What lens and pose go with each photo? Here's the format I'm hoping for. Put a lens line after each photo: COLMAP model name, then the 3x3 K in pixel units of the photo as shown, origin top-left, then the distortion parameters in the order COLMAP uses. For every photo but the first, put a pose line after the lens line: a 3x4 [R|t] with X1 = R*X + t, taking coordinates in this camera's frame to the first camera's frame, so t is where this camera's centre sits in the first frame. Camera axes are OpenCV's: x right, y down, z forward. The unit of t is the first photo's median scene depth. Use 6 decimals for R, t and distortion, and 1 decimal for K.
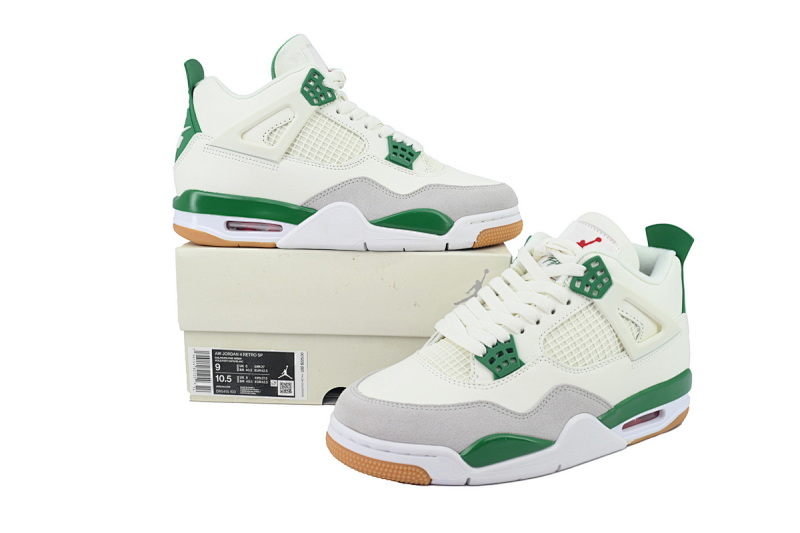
lens RADIAL K [[734.5, 0, 401.3], [0, 734.5, 265.7], [0, 0, 1]] dist [0.014801, 0.000000]
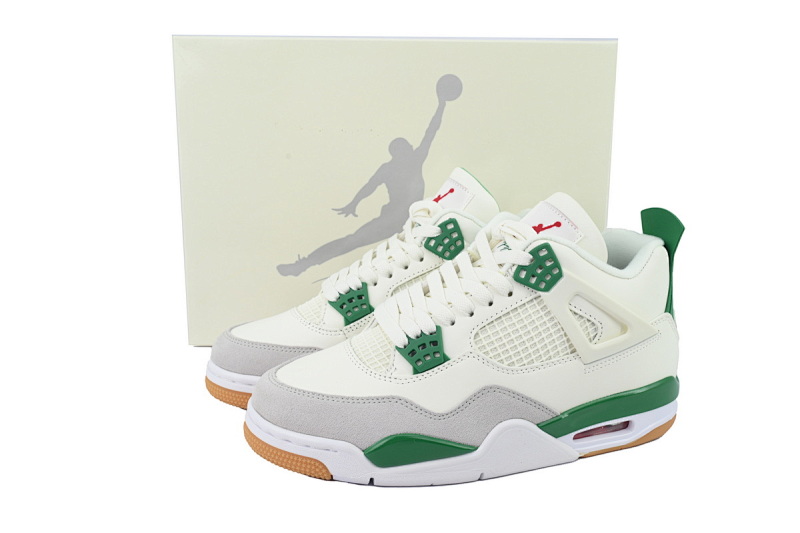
lens RADIAL K [[734.5, 0, 400.4], [0, 734.5, 270.7], [0, 0, 1]] dist [0.014801, 0.000000]
pose [[0.980091, 0.053657, -0.191162, 0.267274], [-0.043335, 0.997389, 0.057773, -0.023759], [0.193763, -0.048339, 0.979857, 0.105545]]
